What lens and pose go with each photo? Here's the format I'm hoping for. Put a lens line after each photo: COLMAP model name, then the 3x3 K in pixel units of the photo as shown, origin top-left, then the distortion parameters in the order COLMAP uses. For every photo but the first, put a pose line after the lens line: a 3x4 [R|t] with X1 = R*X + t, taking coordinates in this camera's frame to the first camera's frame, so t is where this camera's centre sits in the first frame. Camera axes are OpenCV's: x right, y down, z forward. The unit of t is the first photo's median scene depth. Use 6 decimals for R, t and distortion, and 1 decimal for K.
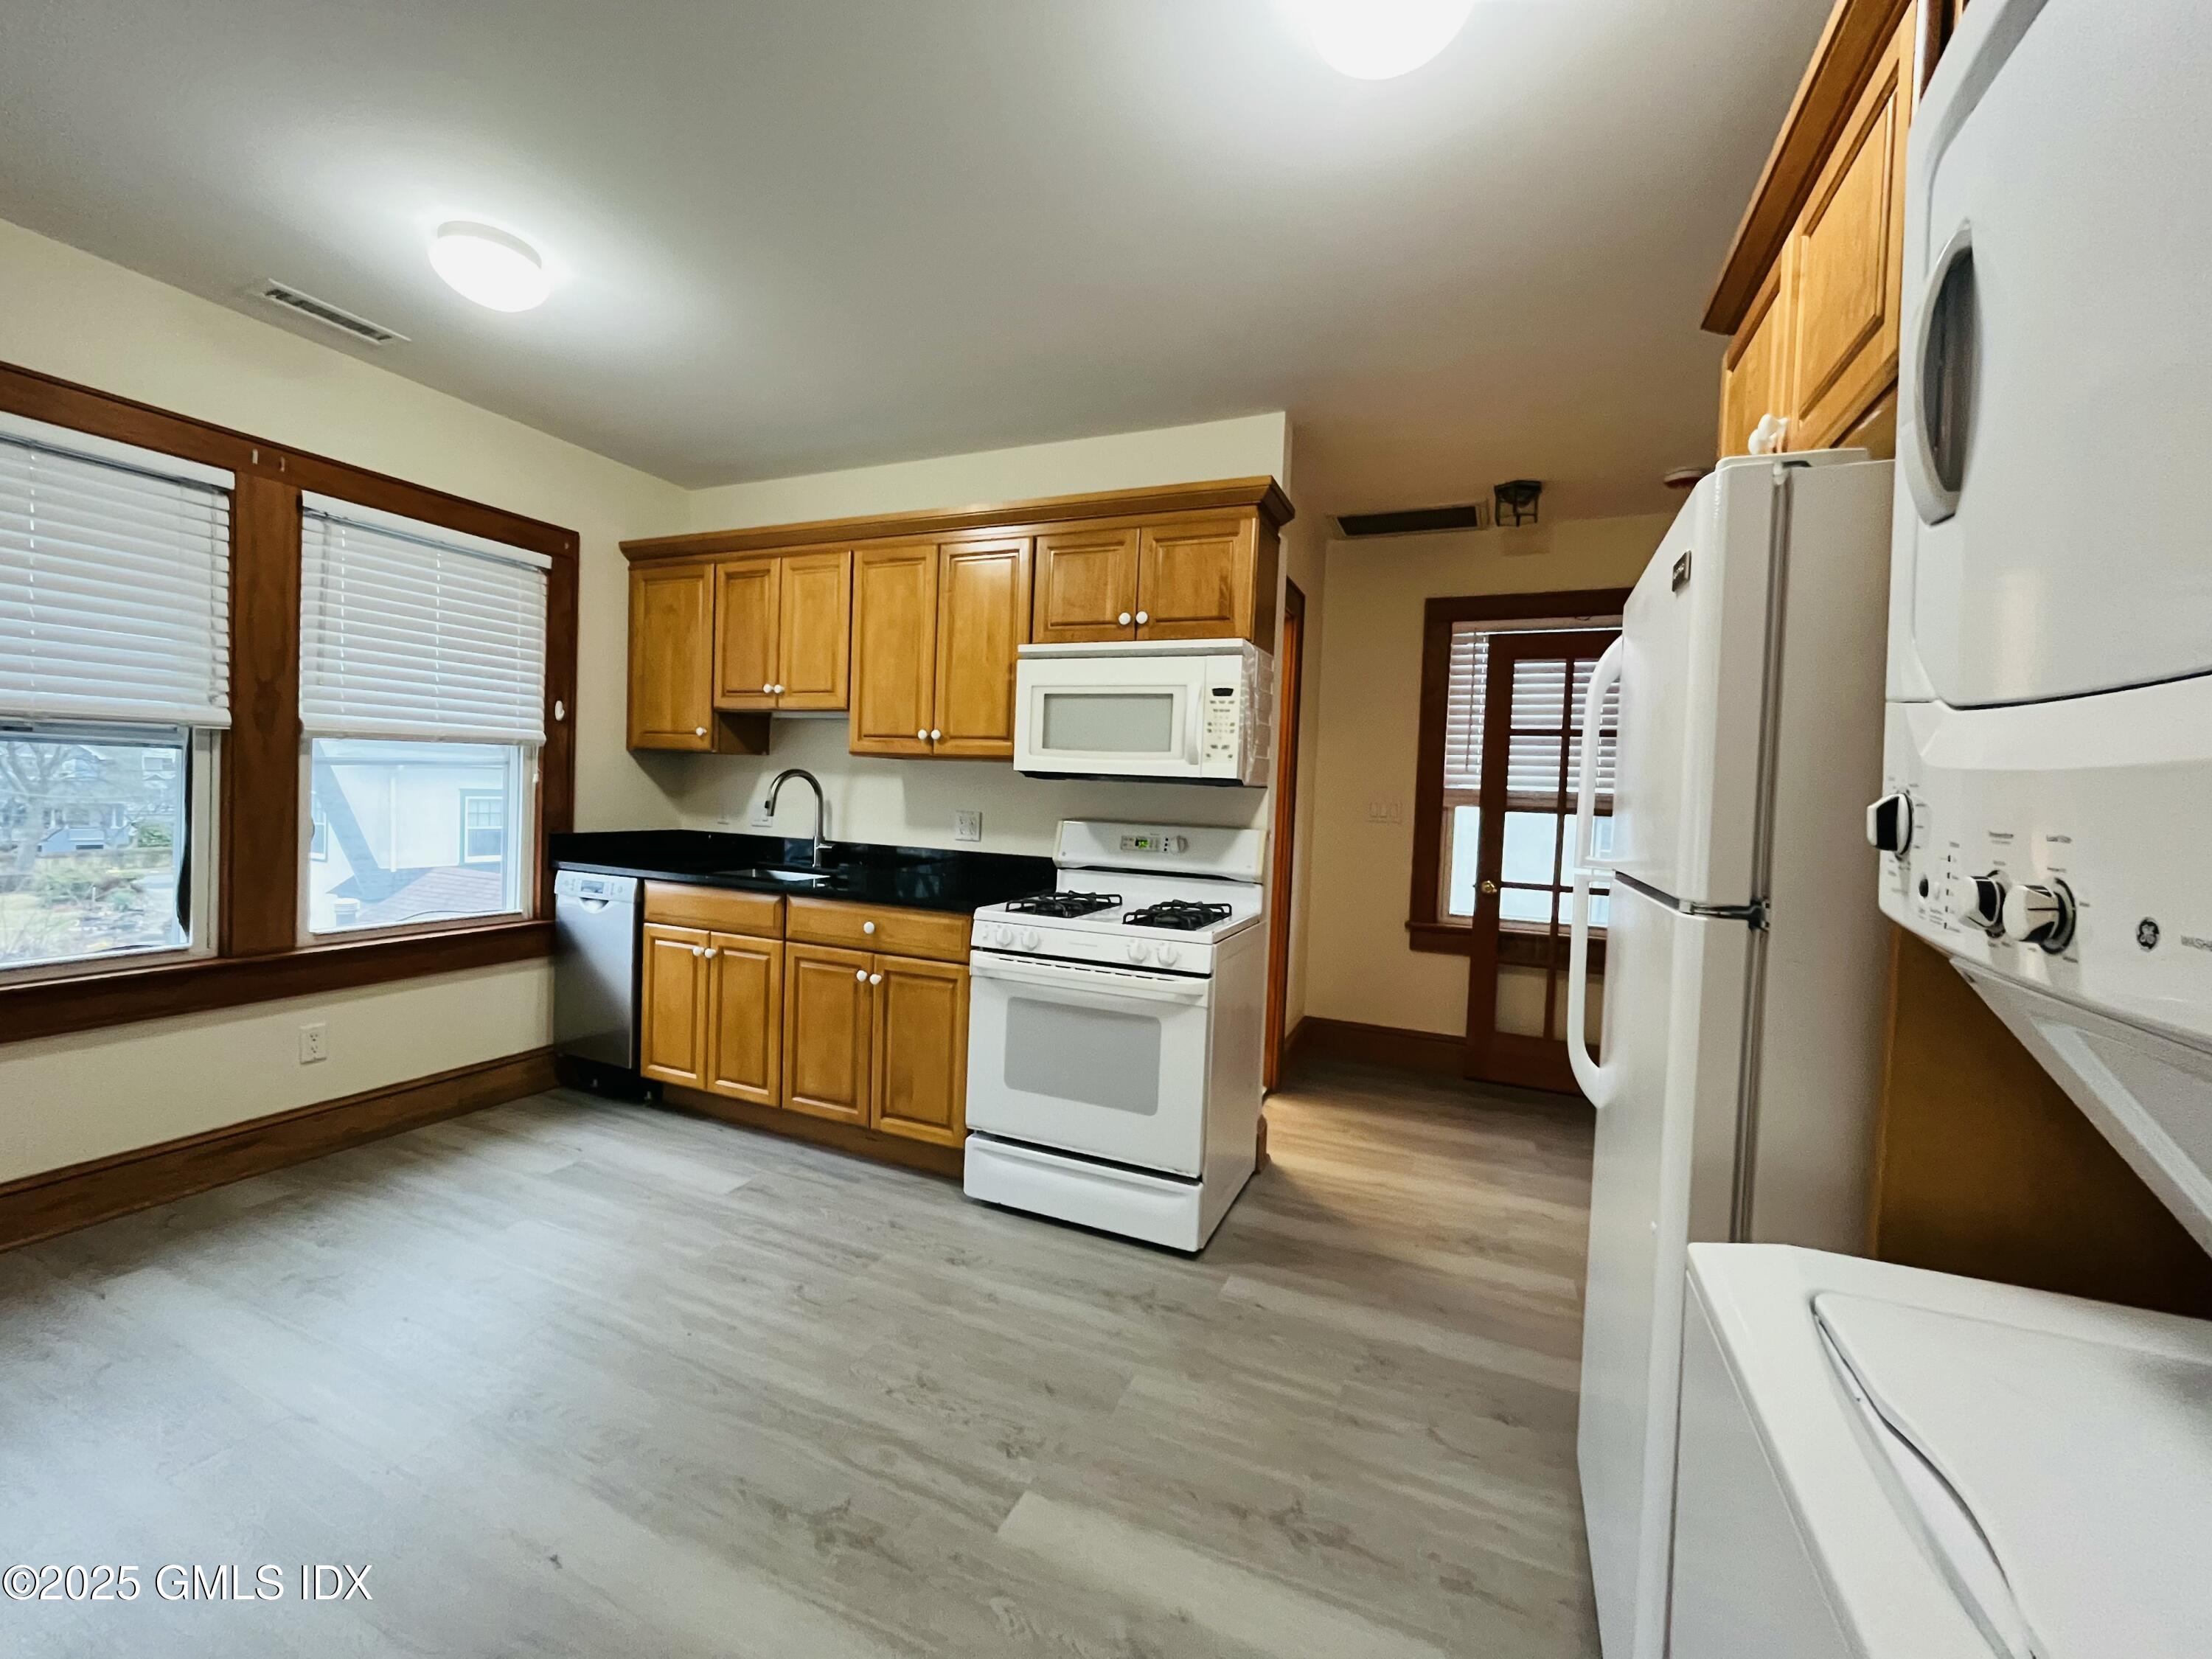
lens RADIAL K [[903.2, 0, 1106.7], [0, 903.2, 816.4], [0, 0, 1]] dist [-0.001299, -0.000126]
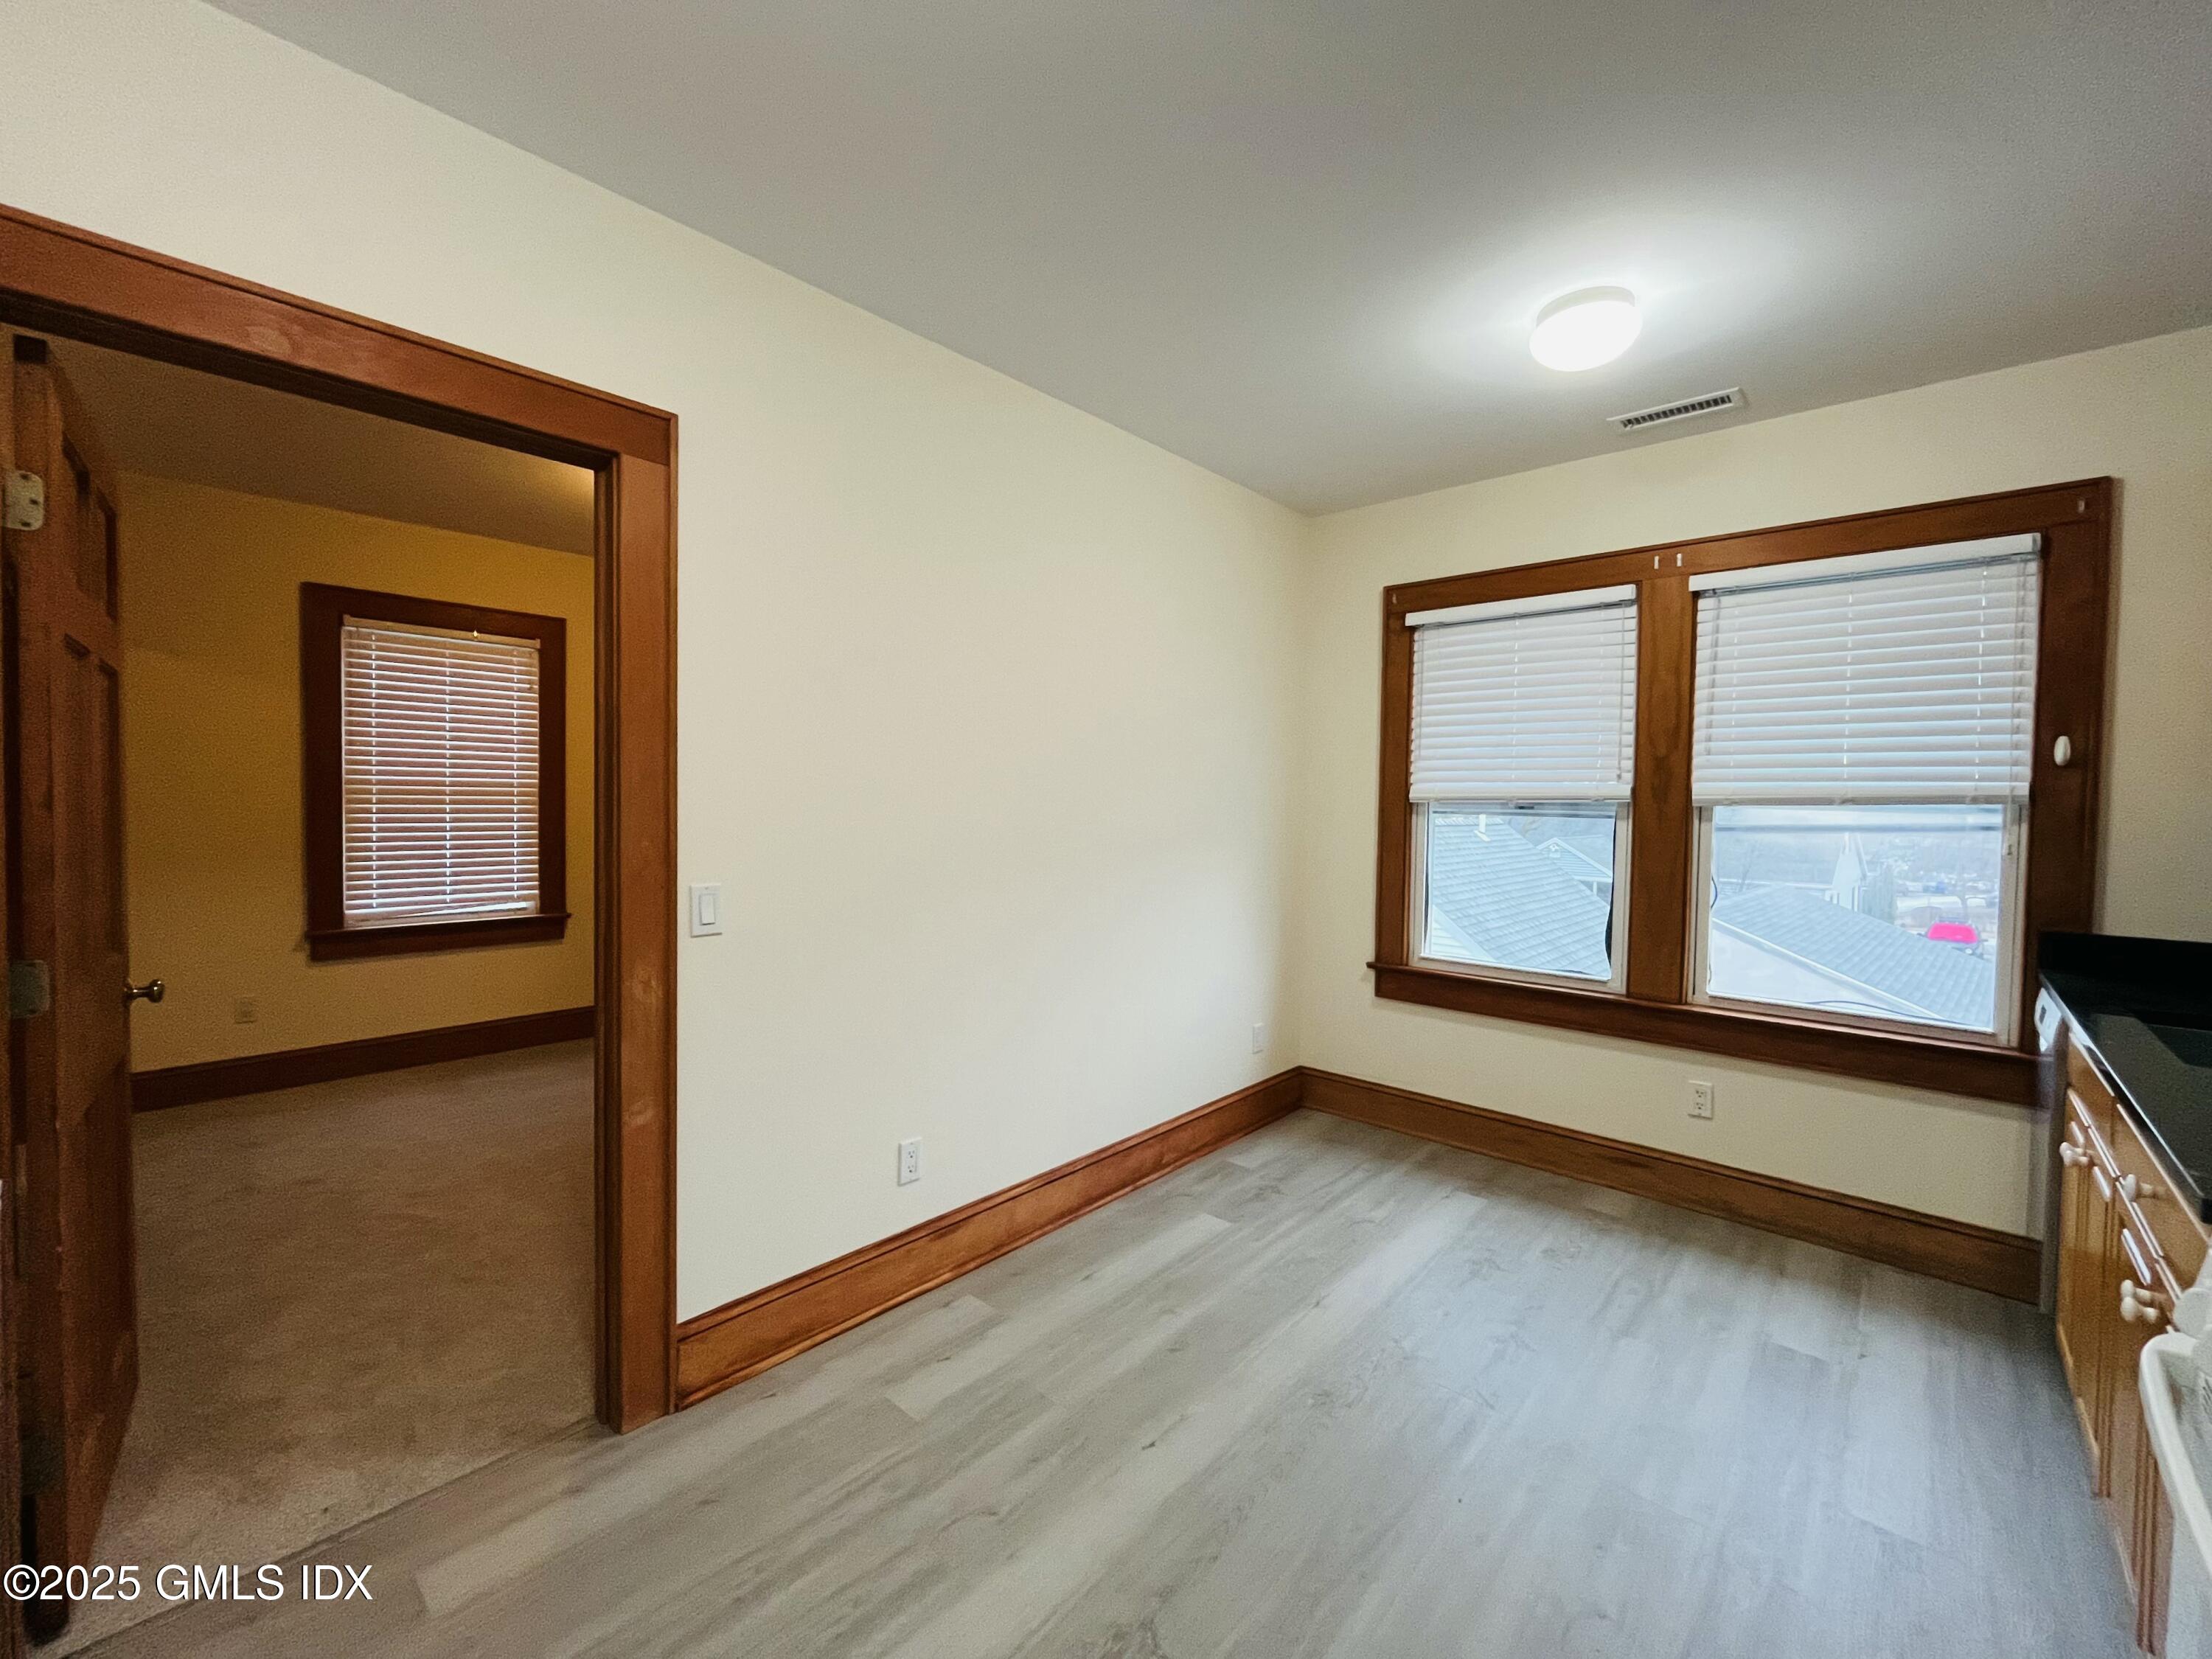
lens RADIAL K [[903.2, 0, 1106.7], [0, 903.2, 816.4], [0, 0, 1]] dist [-0.001299, -0.000126]
pose [[-0.316638, -0.026984, -0.948163, 0.339962], [-0.058916, 0.998225, -0.008734, -0.024617], [0.946715, 0.053096, -0.317665, 0.689692]]
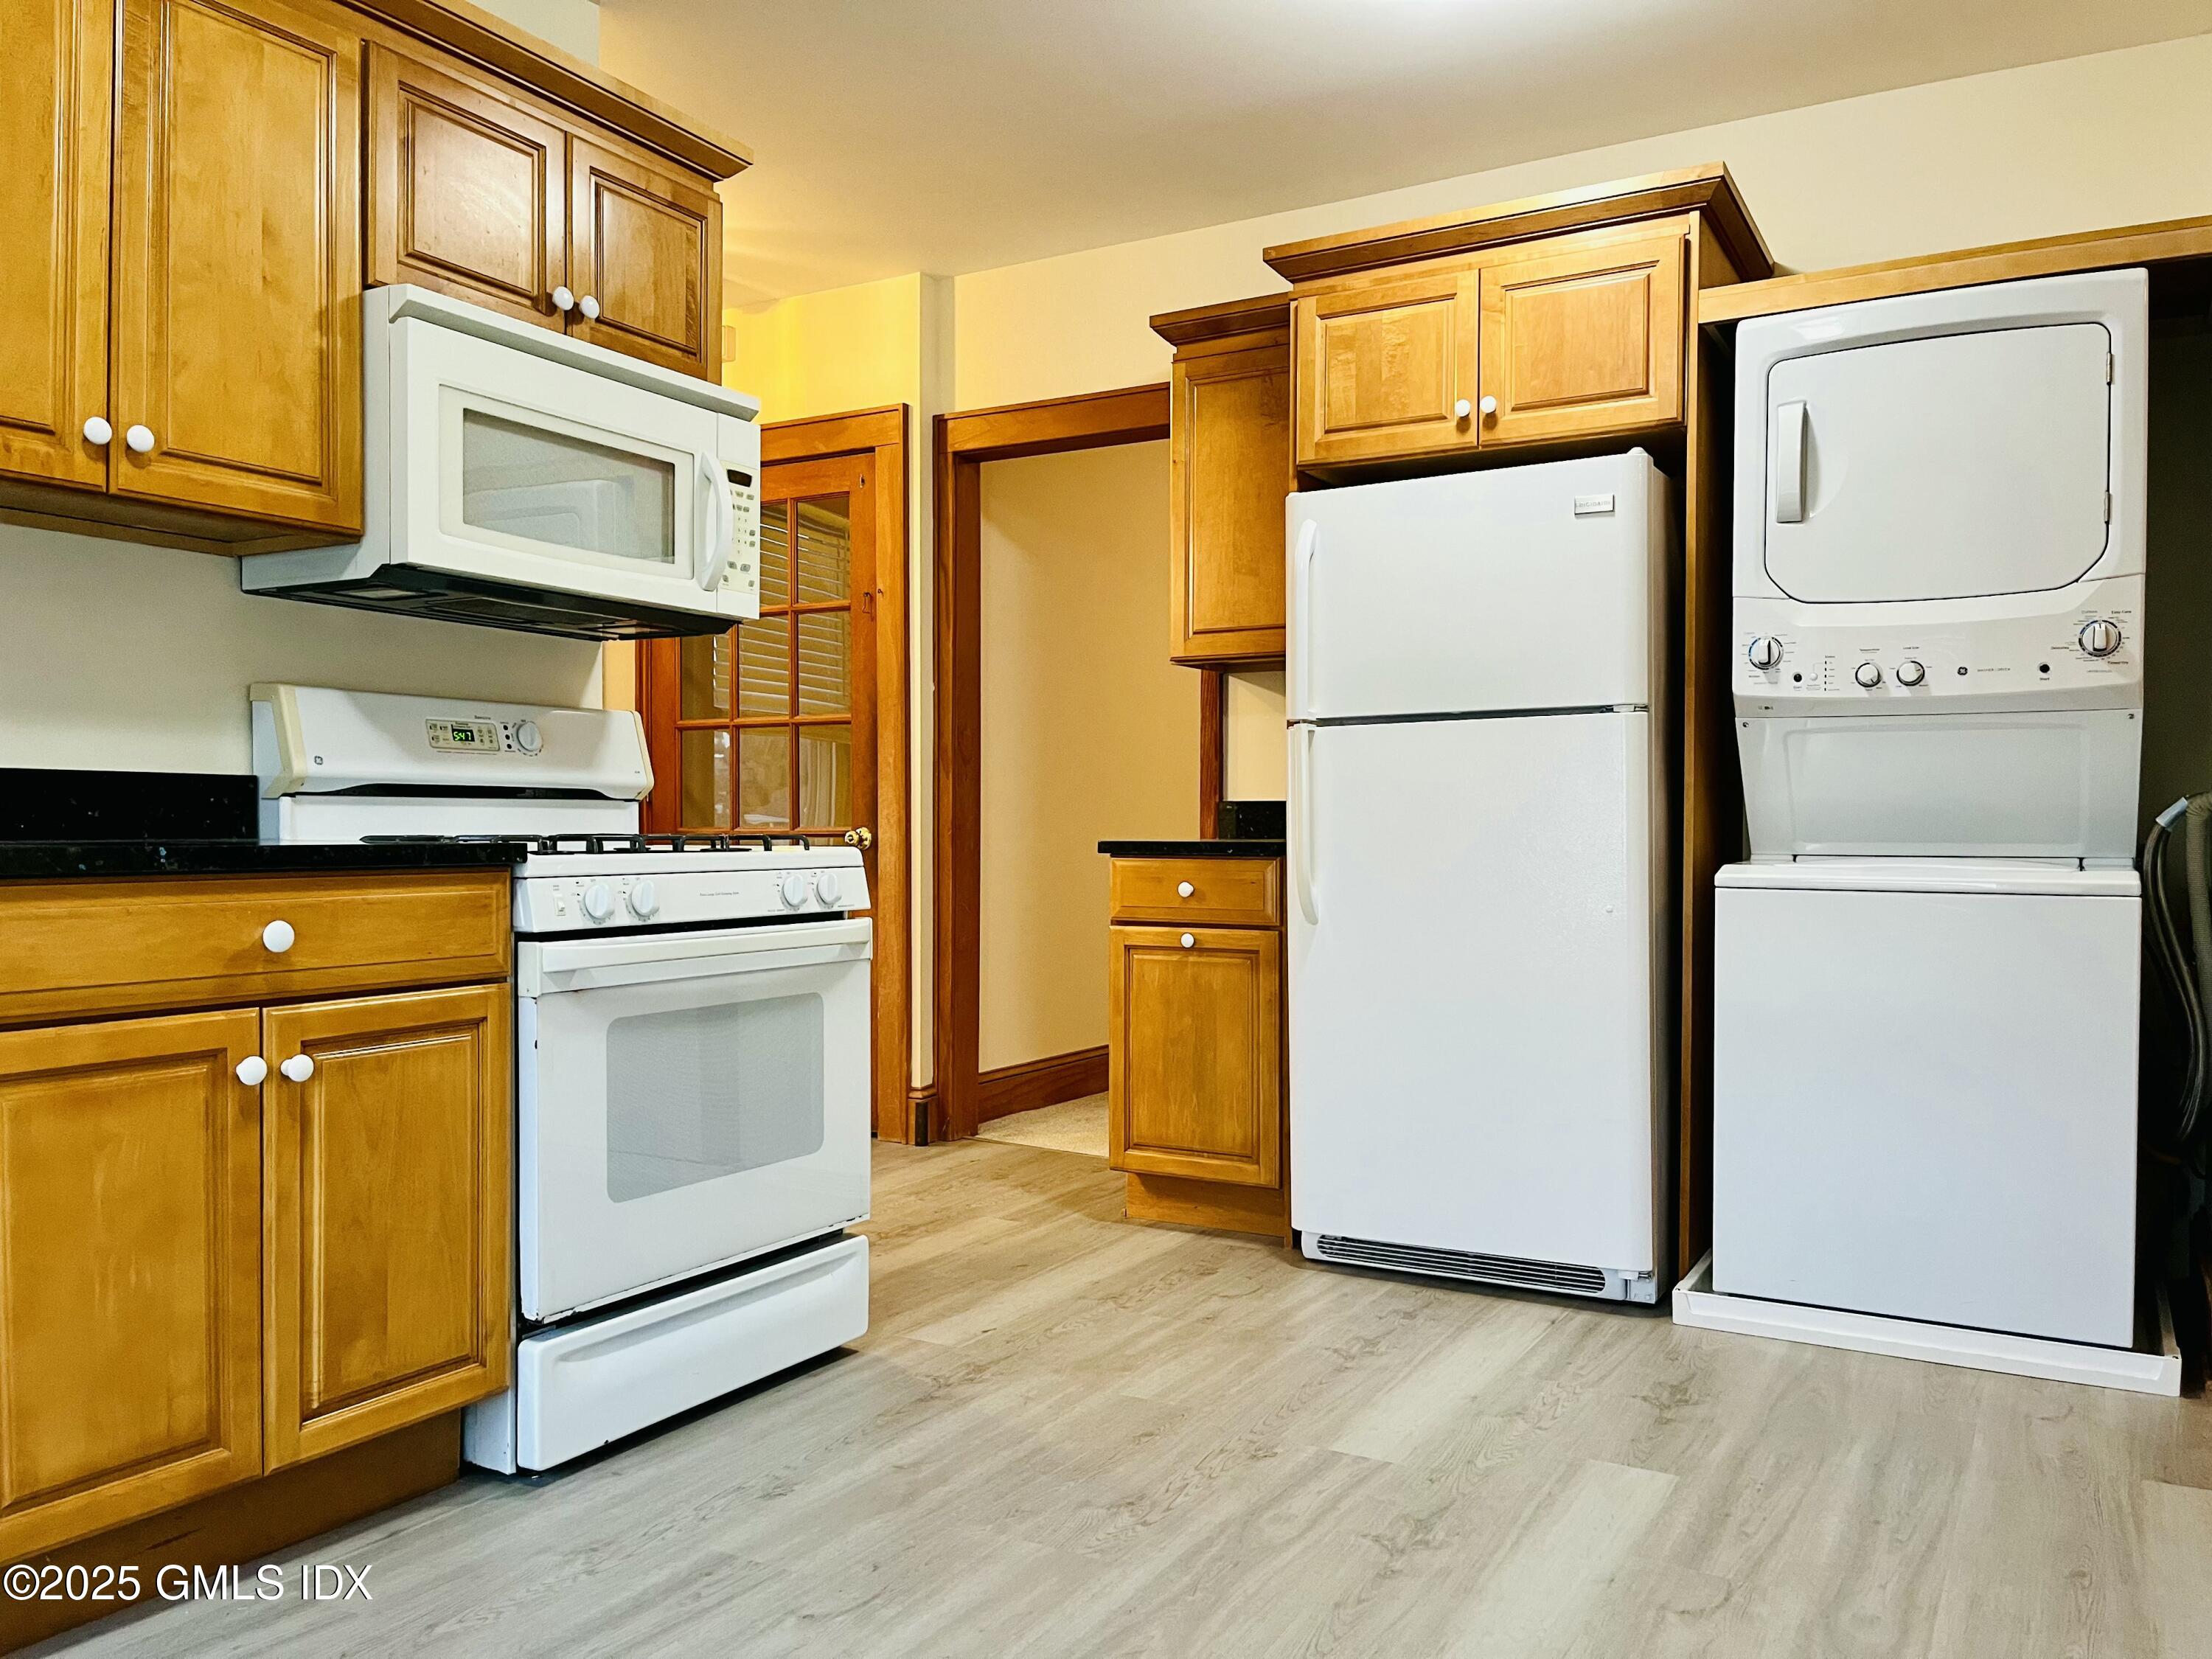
lens RADIAL K [[1701.3, 0, 1106.0], [0, 1701.3, 829.5], [0, 0, 1]] dist [0.037362, -0.001702]
pose [[0.113432, -0.040351, 0.992726, -0.989558], [0.034353, 0.998737, 0.036670, 0.067561], [-0.992952, 0.029944, 0.114675, 0.602184]]
